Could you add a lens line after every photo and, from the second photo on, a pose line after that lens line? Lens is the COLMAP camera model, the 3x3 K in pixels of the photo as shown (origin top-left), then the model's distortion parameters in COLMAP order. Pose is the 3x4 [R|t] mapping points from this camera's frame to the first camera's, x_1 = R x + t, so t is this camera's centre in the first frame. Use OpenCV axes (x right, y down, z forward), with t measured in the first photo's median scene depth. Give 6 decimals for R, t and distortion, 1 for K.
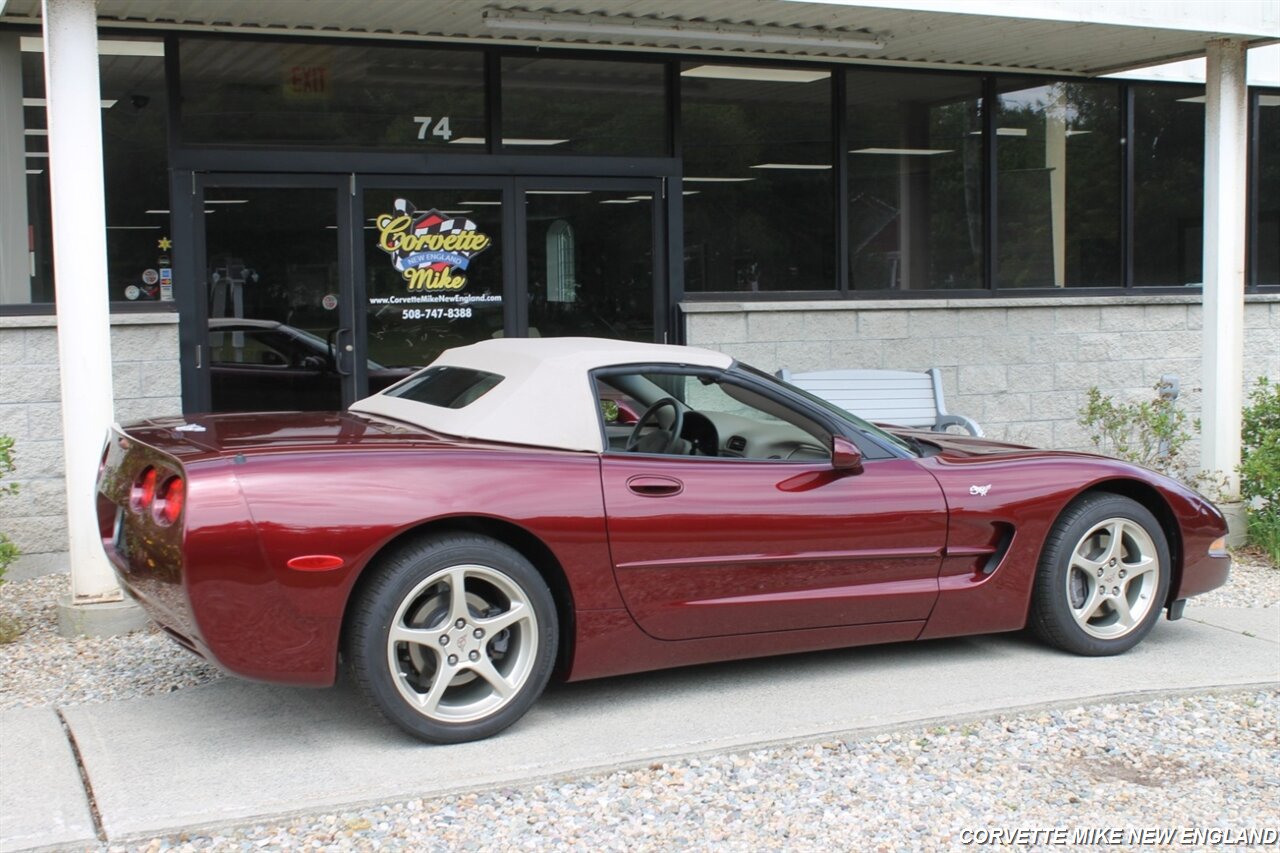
lens RADIAL K [[1666.0, 0, 640.0], [0, 1666.0, 426.5], [0, 0, 1]] dist [-0.095866, 0.219342]
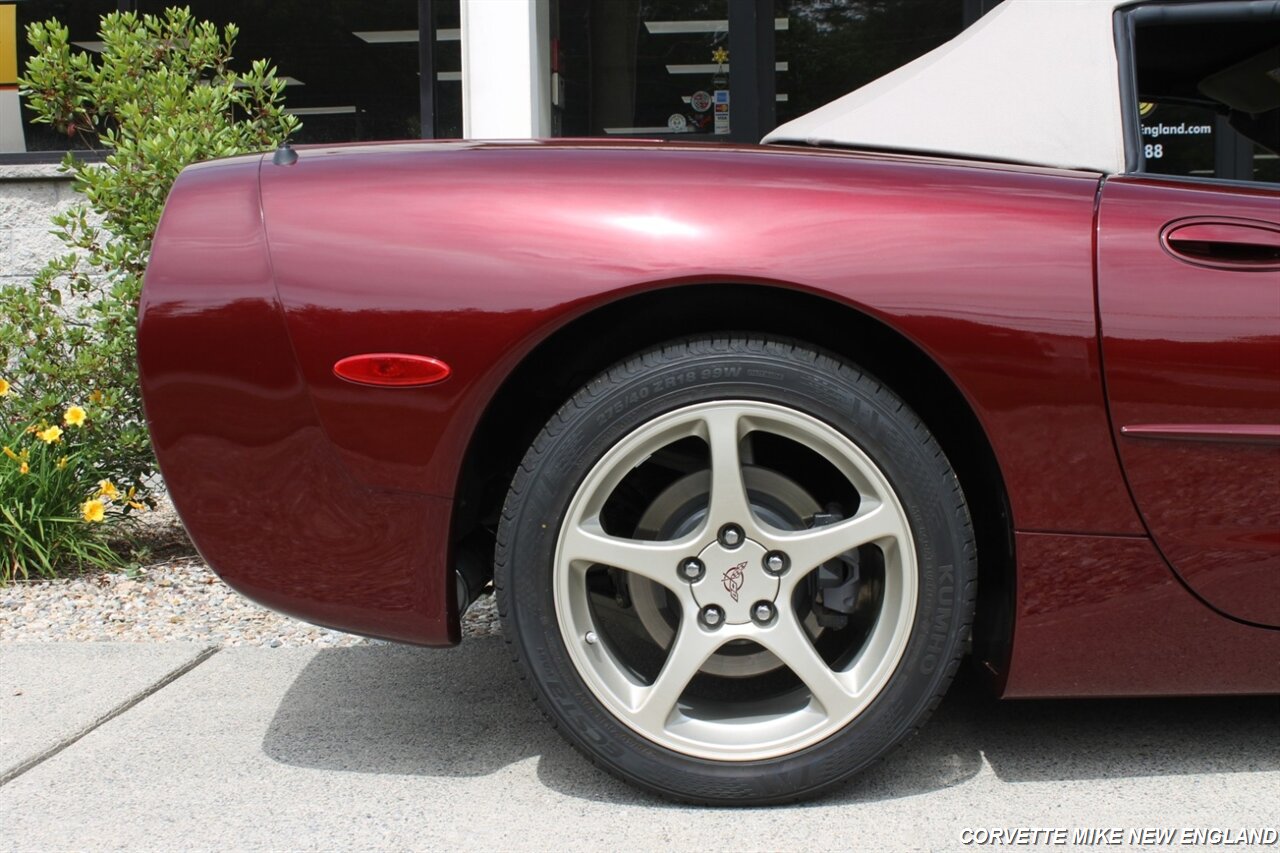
lens RADIAL K [[1666.0, 0, 640.0], [0, 1666.0, 426.5], [0, 0, 1]] dist [-0.095866, 0.219342]
pose [[0.872736, 0.039306, -0.486607, 0.044561], [-0.039415, 0.999173, 0.010018, 0.045536], [0.486598, 0.010436, 0.873564, 0.319042]]
